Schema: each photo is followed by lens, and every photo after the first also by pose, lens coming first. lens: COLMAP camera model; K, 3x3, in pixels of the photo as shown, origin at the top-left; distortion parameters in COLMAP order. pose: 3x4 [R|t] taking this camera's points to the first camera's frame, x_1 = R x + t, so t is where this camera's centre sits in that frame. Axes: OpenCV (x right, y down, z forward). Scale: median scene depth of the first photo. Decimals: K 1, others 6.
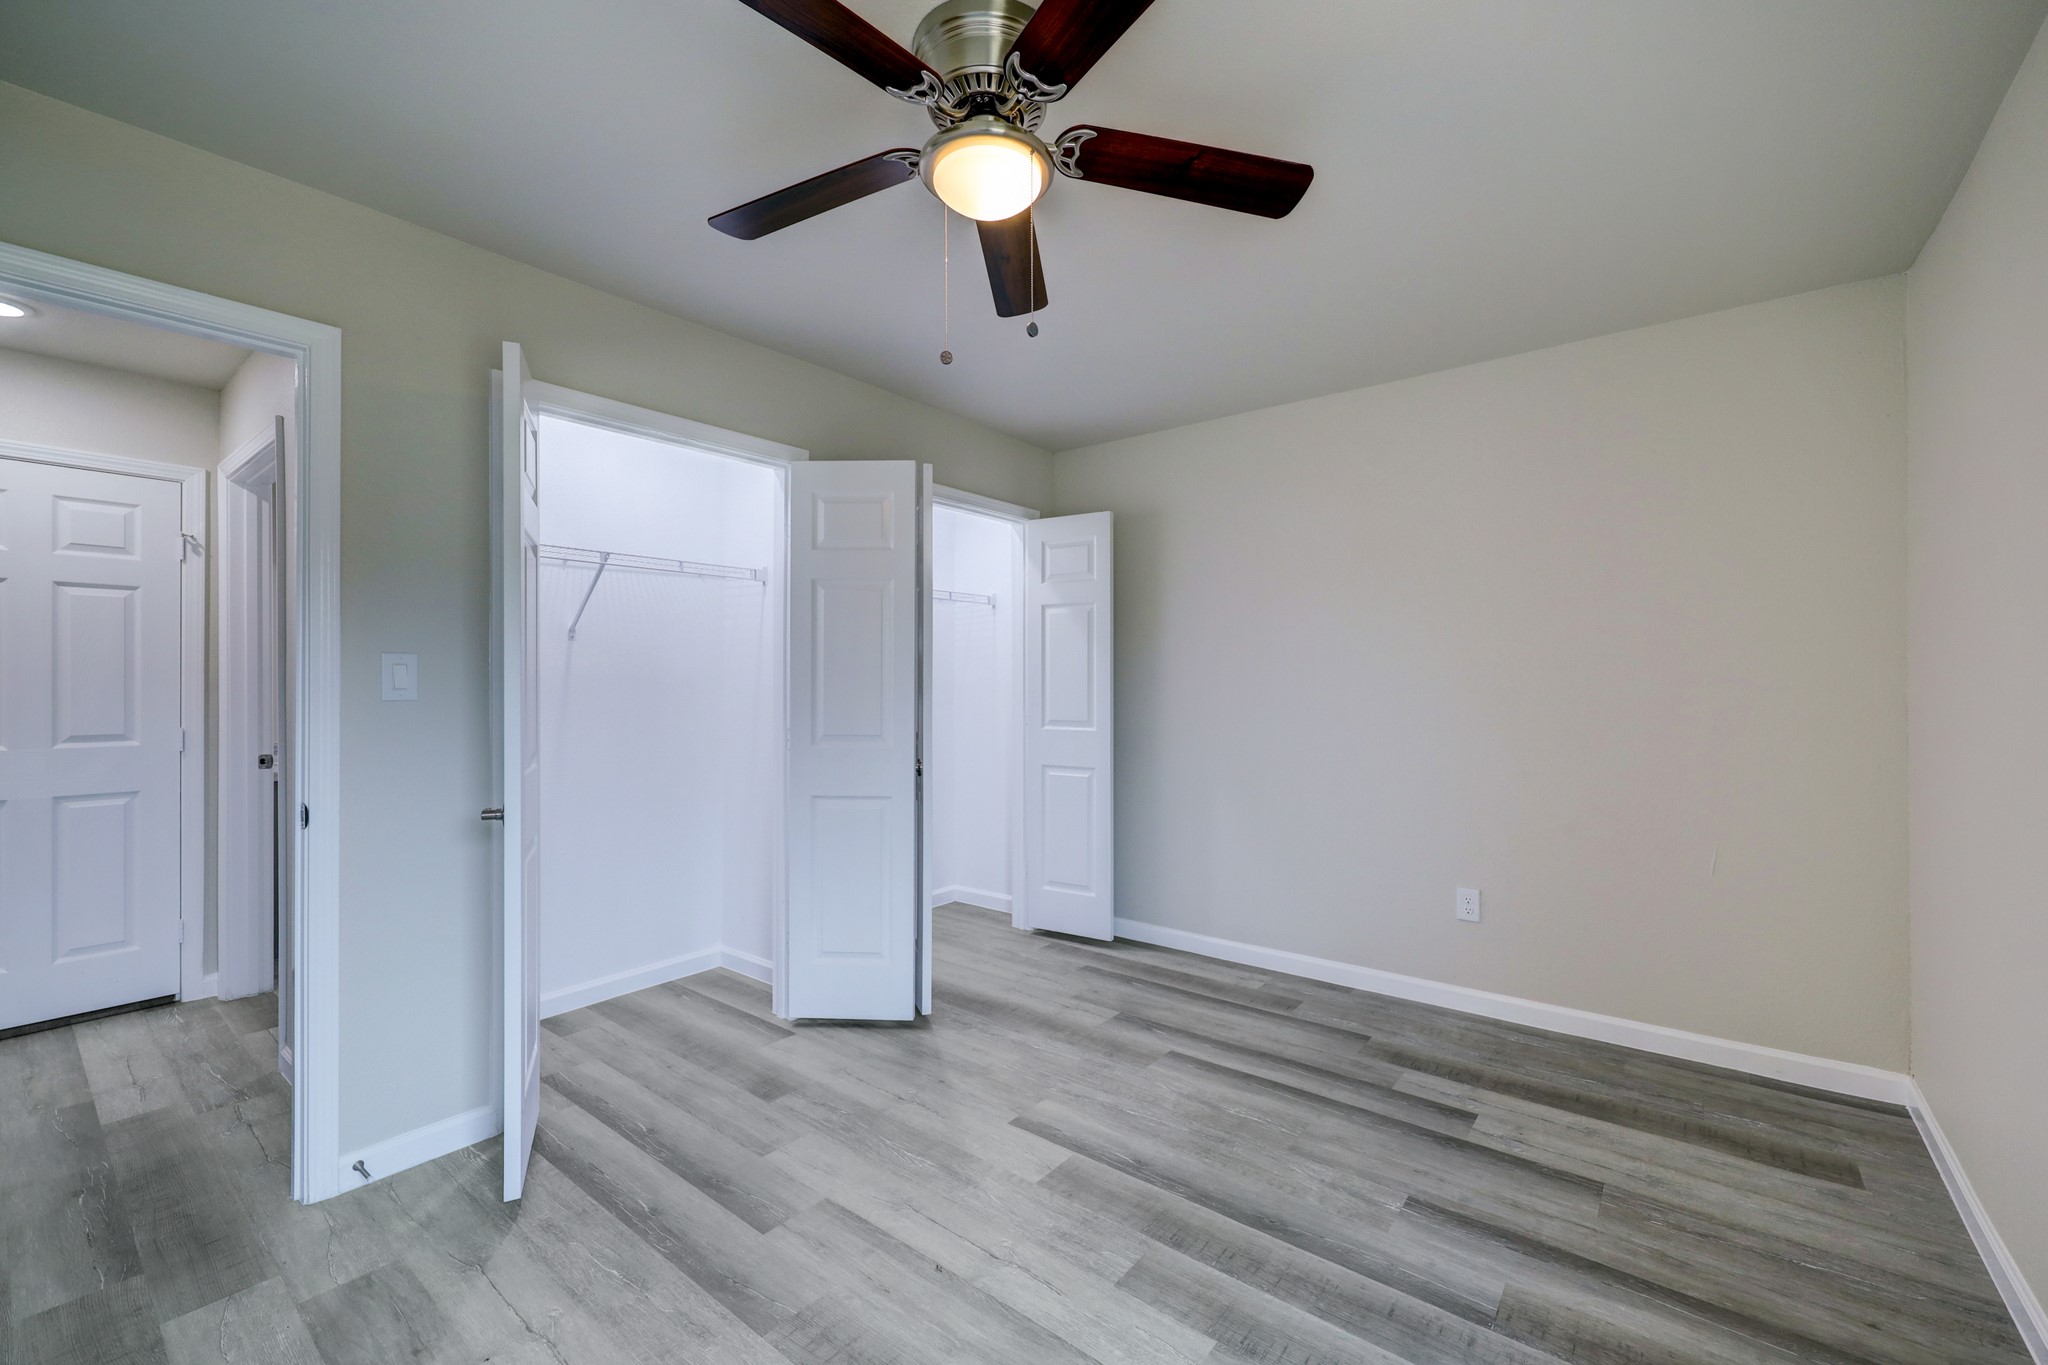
lens RADIAL K [[824.6, 0, 1031.6], [0, 824.6, 688.5], [0, 0, 1]] dist [-0.001643, -0.000177]
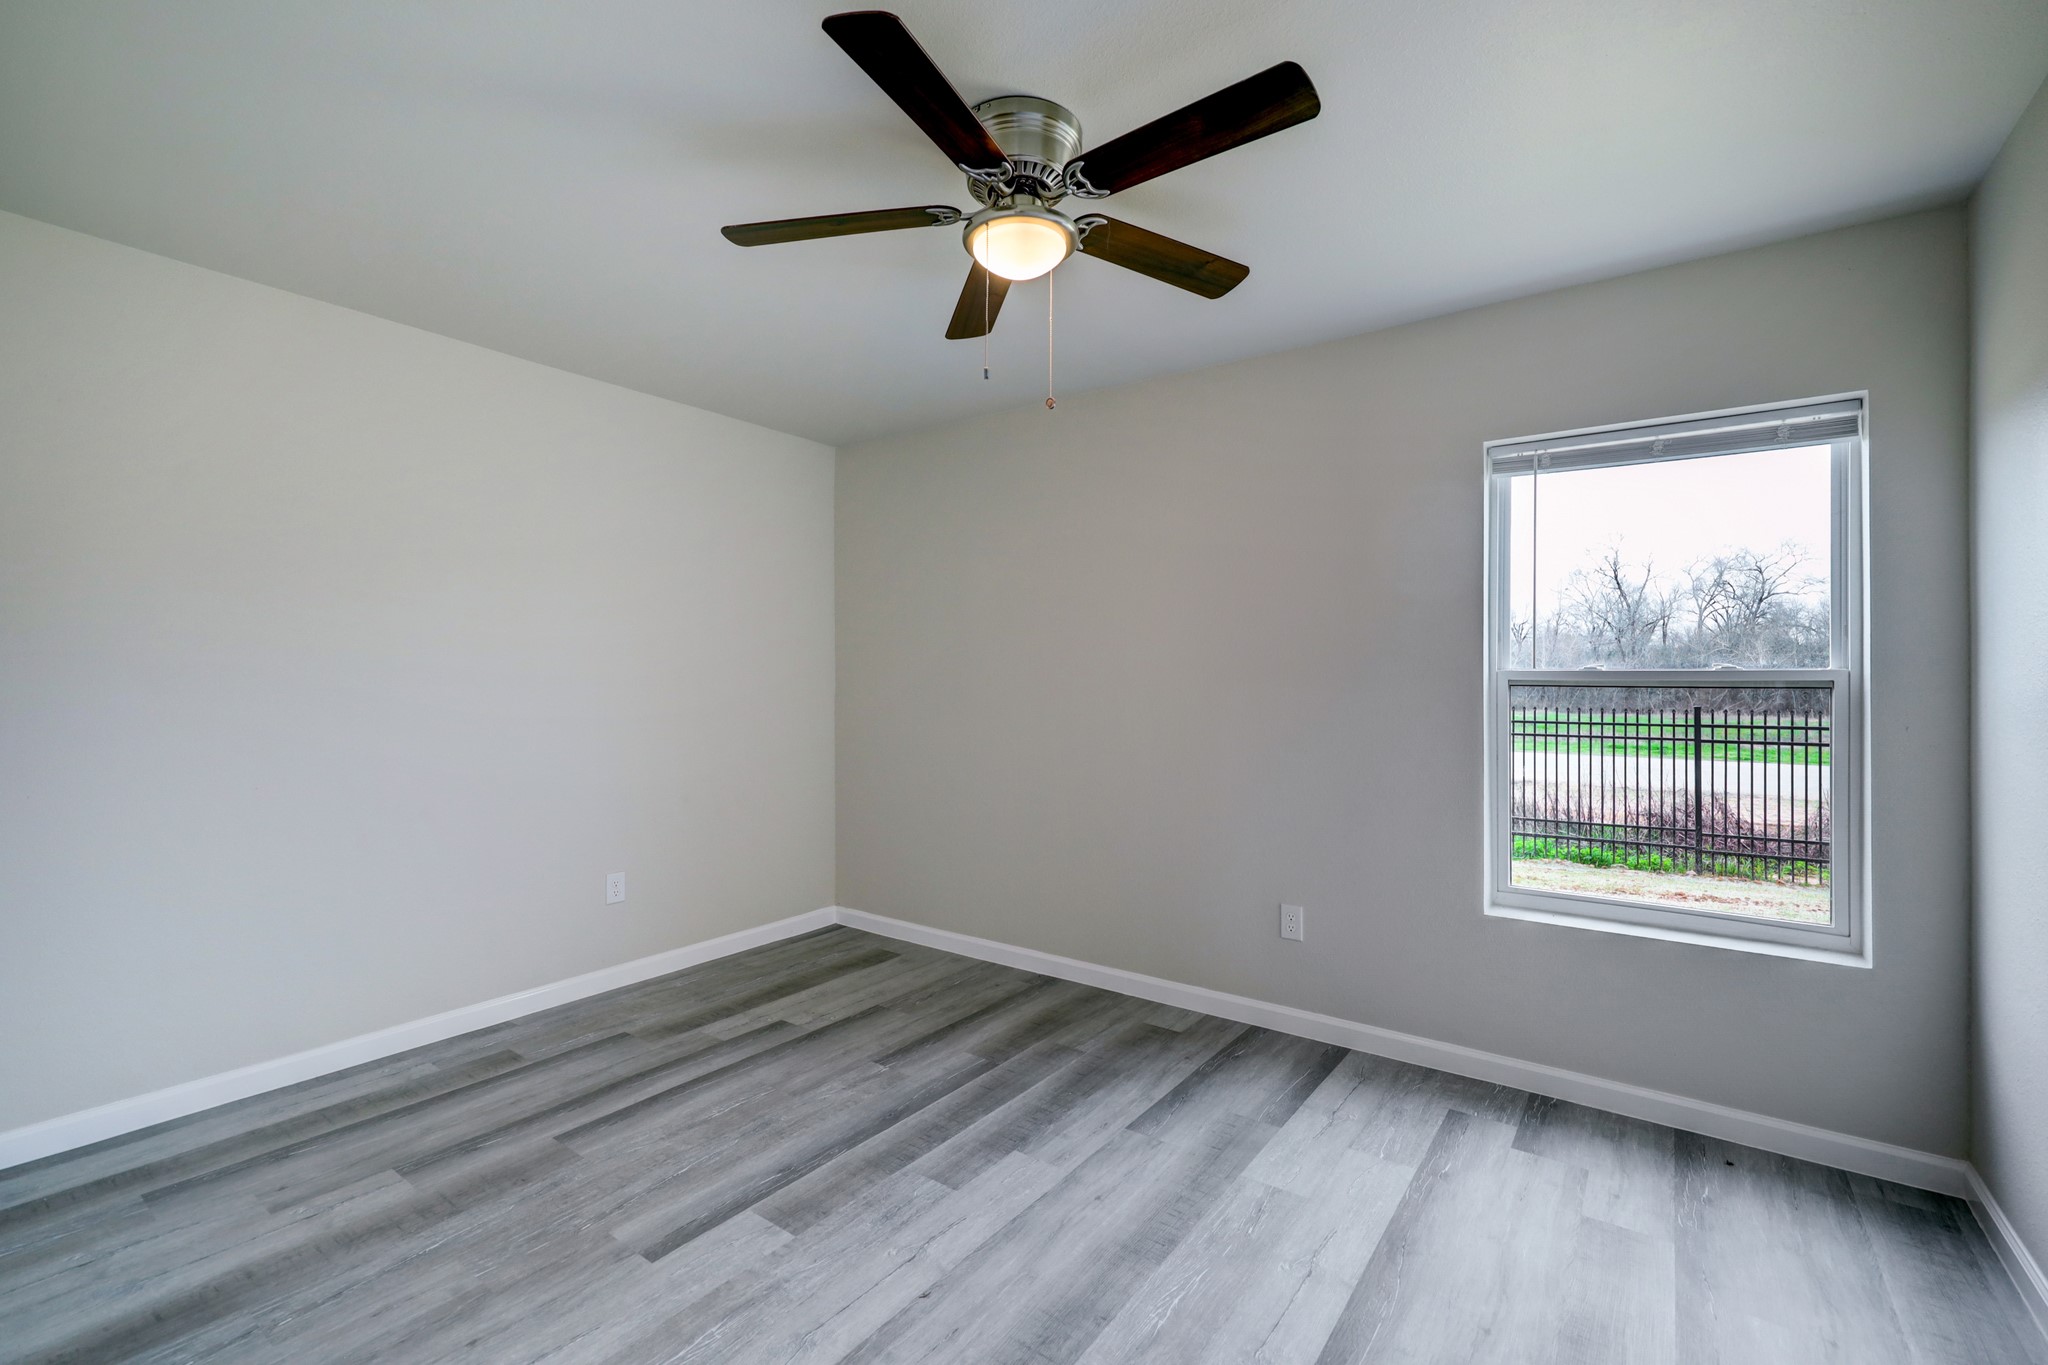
lens RADIAL K [[911.7, 0, 978.1], [0, 911.7, 681.0], [0, 0, 1]] dist [0.000935, 0.000157]
pose [[-0.019319, 0.000656, 0.999813, -0.894512], [0.003903, 0.999992, -0.000581, -0.009833], [-0.999806, 0.003891, -0.019321, 0.724906]]
